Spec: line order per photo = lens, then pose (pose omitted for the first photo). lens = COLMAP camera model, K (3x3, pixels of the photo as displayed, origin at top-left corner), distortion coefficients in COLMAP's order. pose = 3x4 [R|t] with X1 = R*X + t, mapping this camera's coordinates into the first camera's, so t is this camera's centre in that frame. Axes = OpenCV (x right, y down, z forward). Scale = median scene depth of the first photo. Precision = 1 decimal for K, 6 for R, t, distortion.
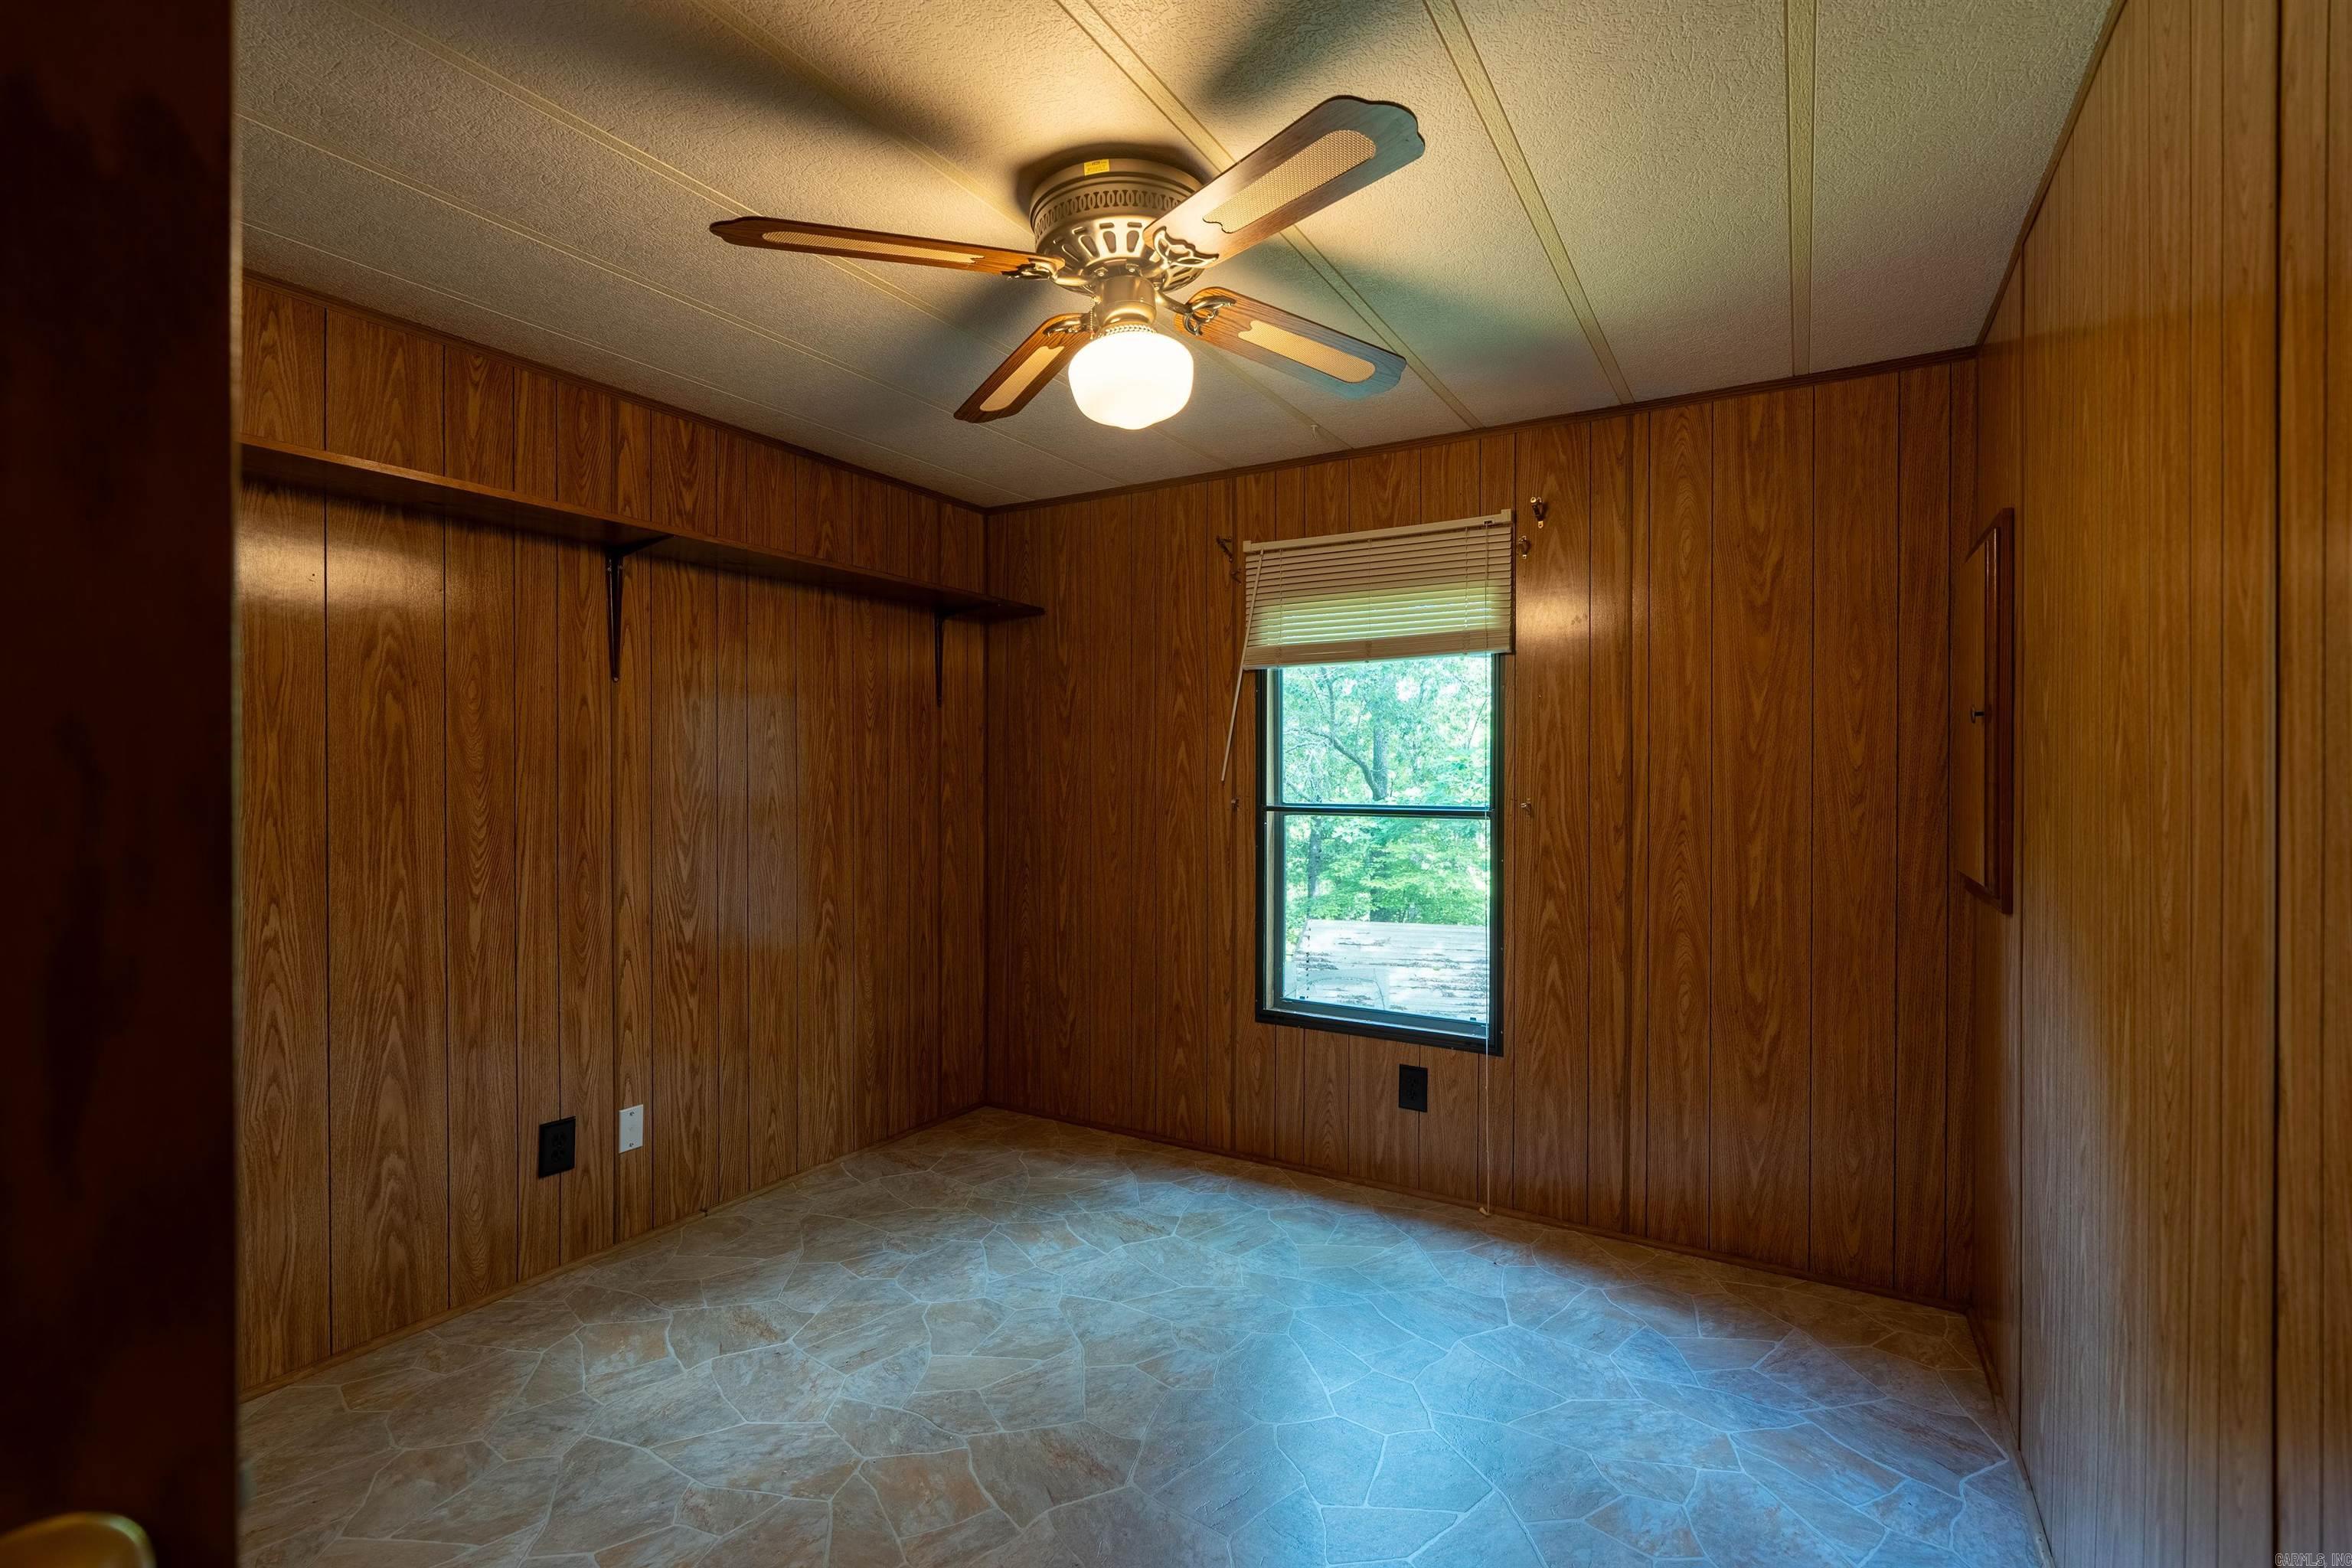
lens RADIAL K [[1051.3, 0, 1177.2], [0, 1051.3, 775.8], [0, 0, 1]] dist [-0.007177, 0.003243]
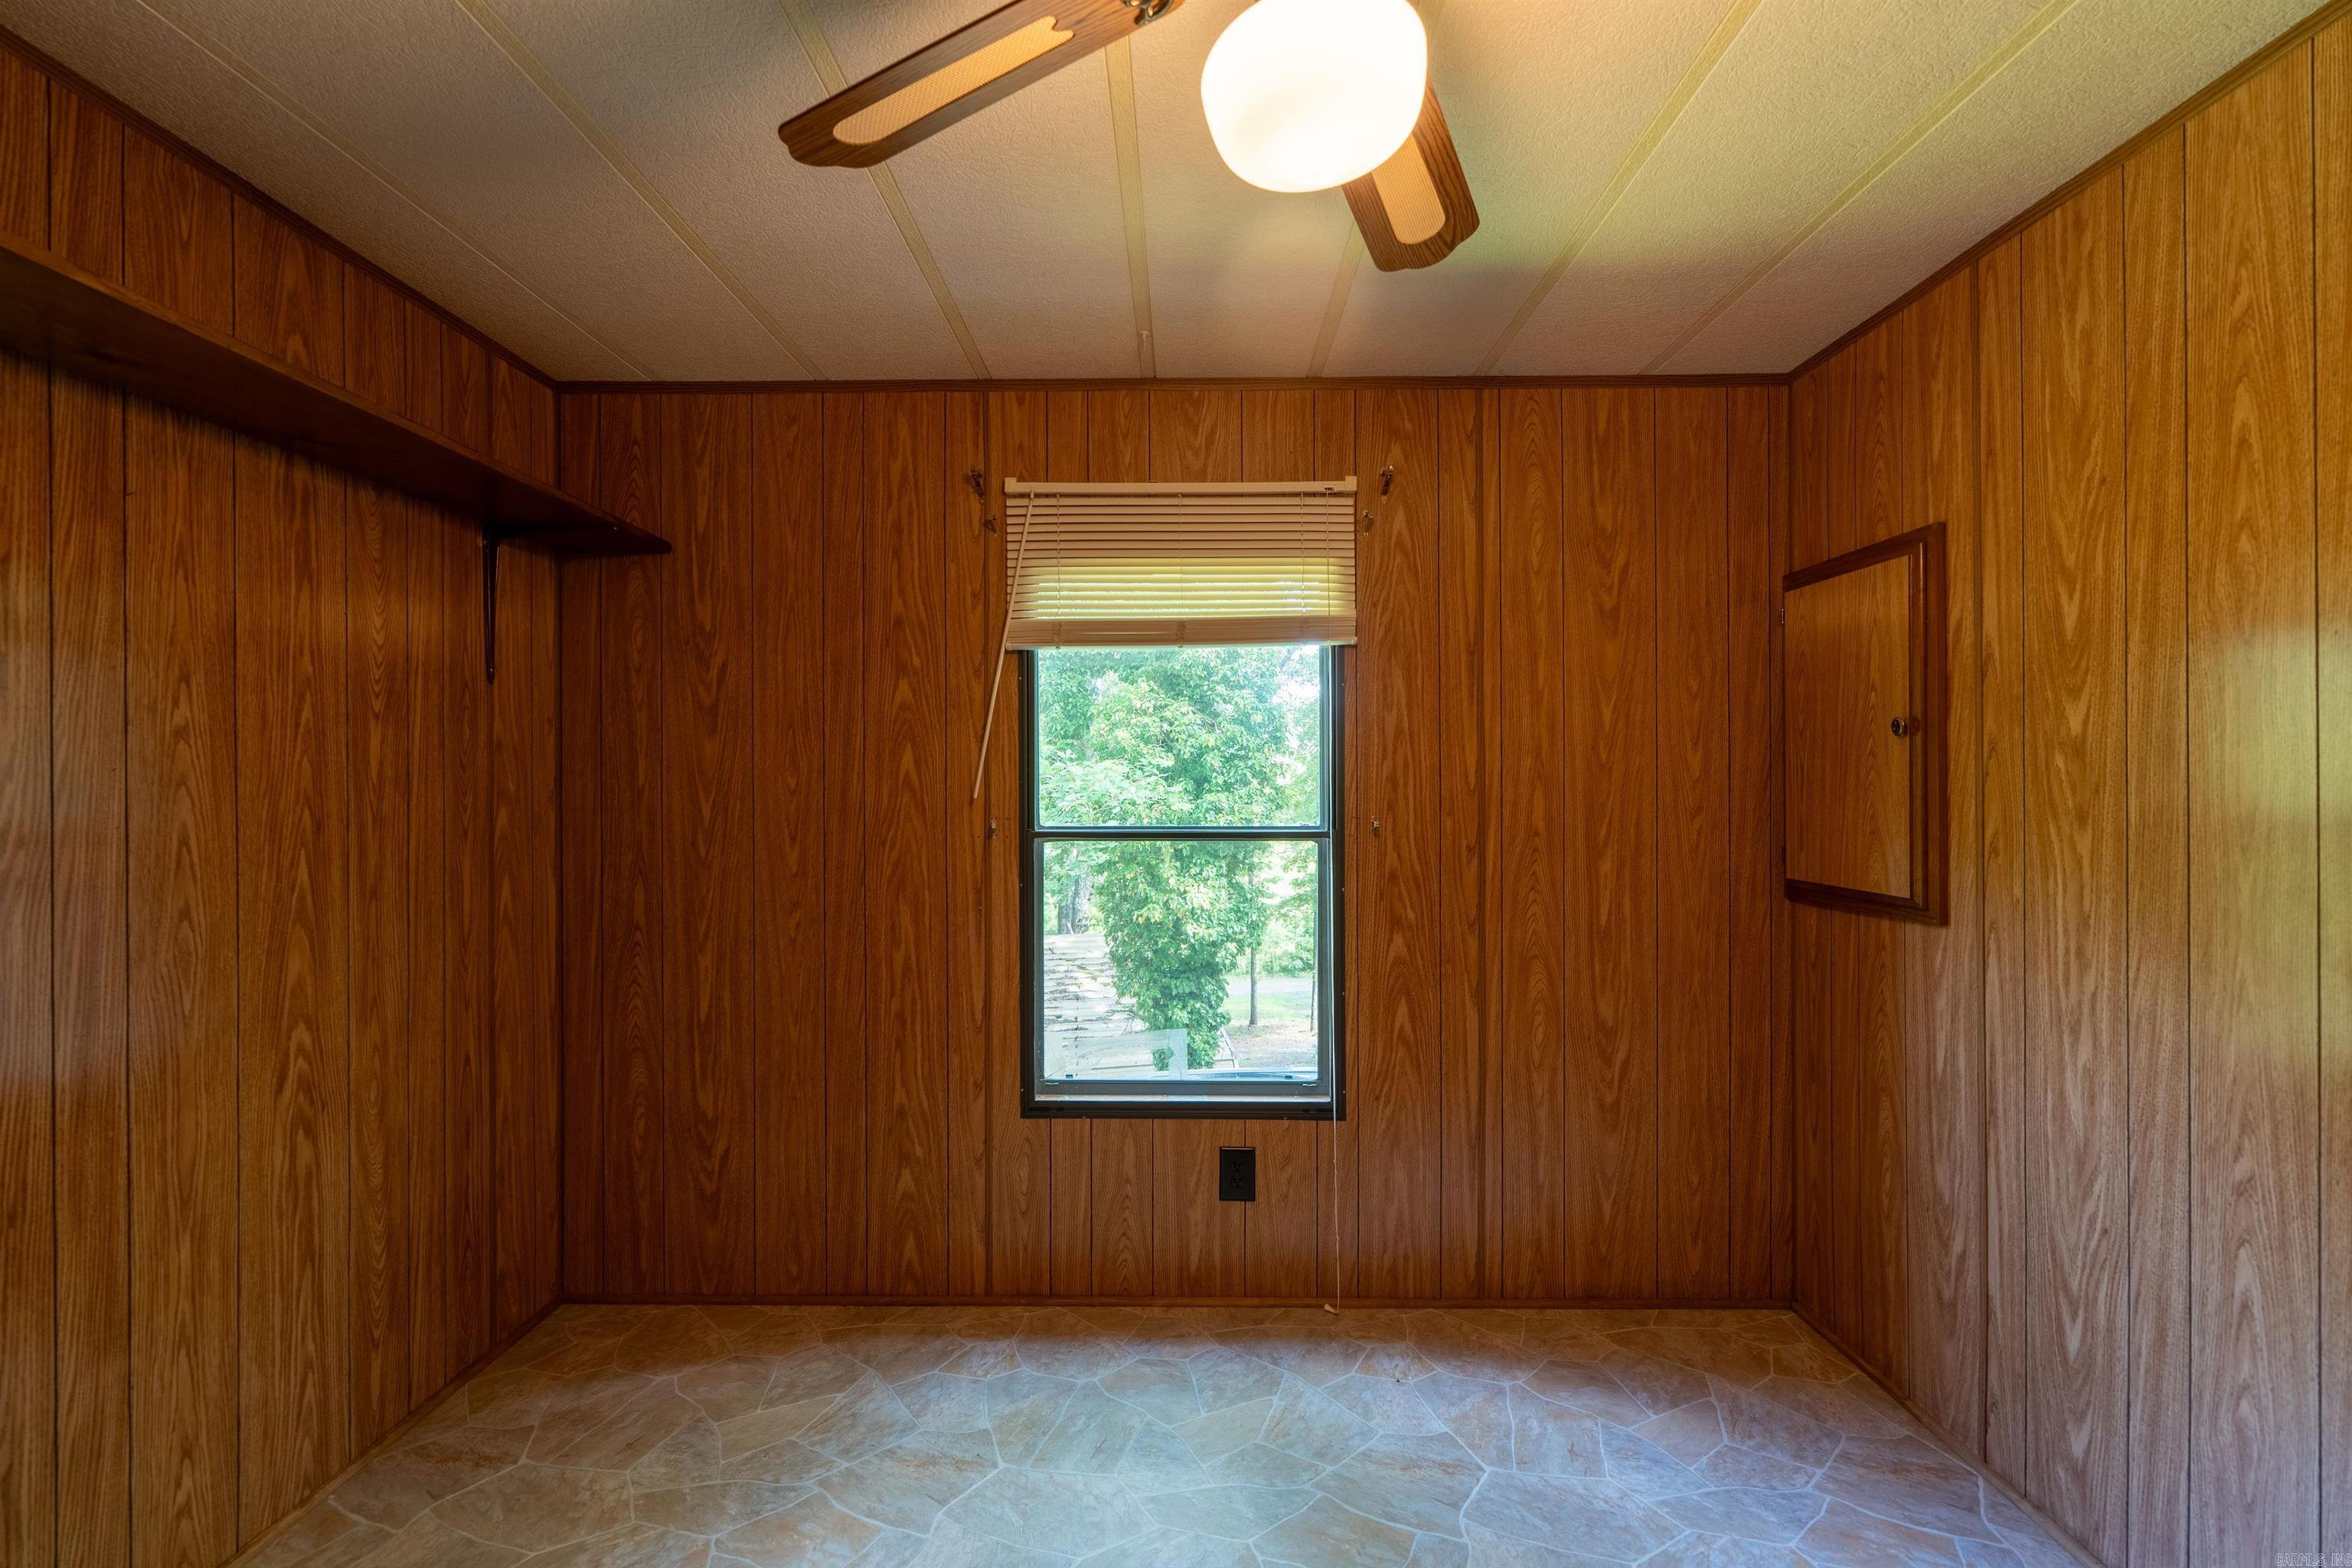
lens RADIAL K [[1051.3, 0, 1176.6], [0, 1051.3, 780.4], [0, 0, 1]] dist [-0.007177, 0.003243]
pose [[0.866288, -0.002531, 0.499539, -0.225093], [0.005214, 0.999978, -0.003977, -0.004598], [-0.499518, 0.006050, 0.866282, 0.320666]]
